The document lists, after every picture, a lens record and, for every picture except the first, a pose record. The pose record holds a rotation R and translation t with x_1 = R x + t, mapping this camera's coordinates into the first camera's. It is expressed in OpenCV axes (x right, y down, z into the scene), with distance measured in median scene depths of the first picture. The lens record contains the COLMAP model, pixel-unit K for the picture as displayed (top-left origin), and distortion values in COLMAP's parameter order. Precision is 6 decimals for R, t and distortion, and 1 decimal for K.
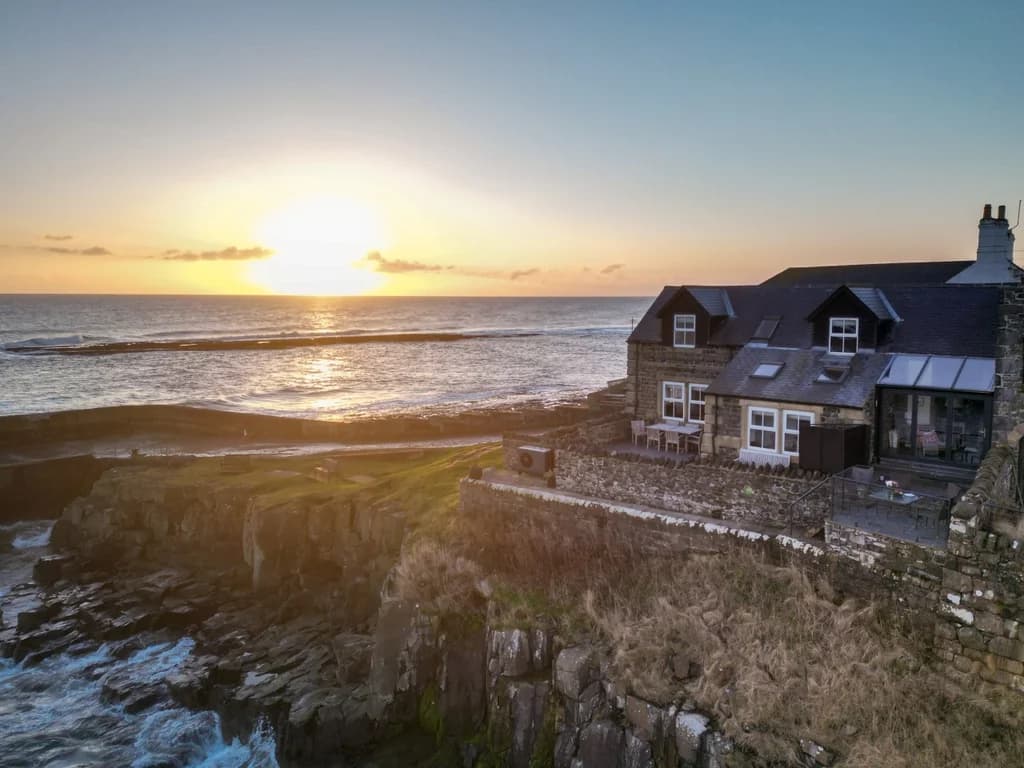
lens RADIAL K [[812.1, 0, 512.0], [0, 812.1, 384.0], [0, 0, 1]] dist [0.095374, -0.090048]
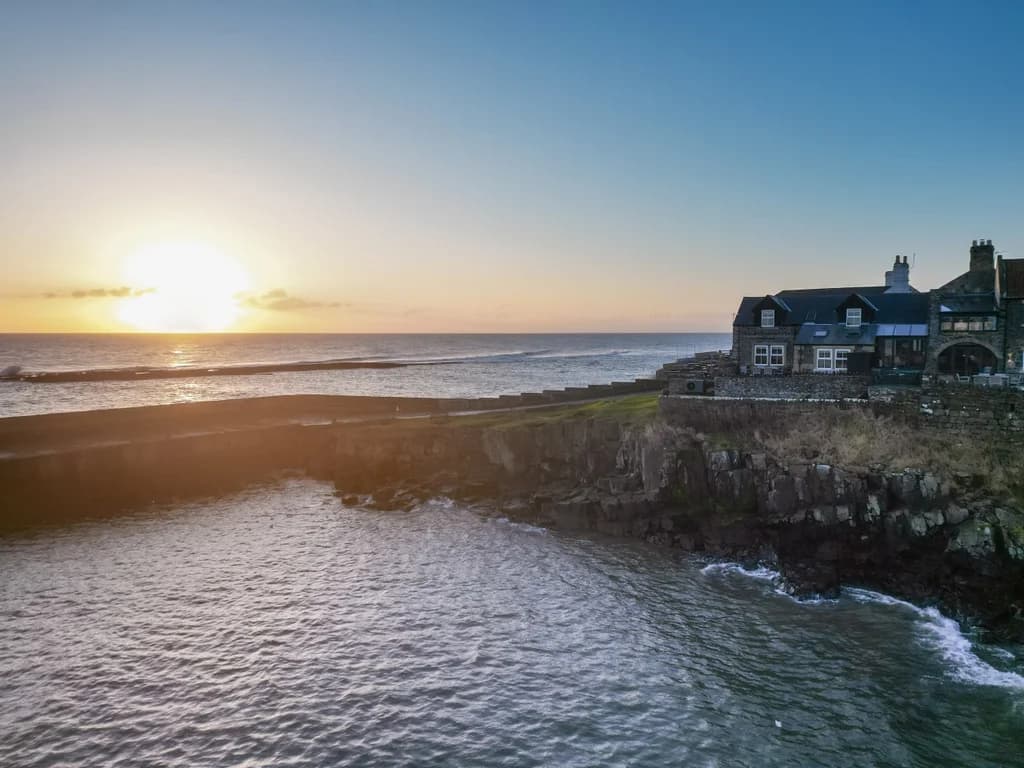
lens RADIAL K [[812.1, 0, 512.0], [0, 812.1, 384.0], [0, 0, 1]] dist [0.095374, -0.090048]
pose [[0.987881, -0.013236, 0.154649, -0.865327], [0.019852, 0.998949, -0.041315, 0.198867], [-0.153939, 0.043884, 0.987105, -1.034324]]
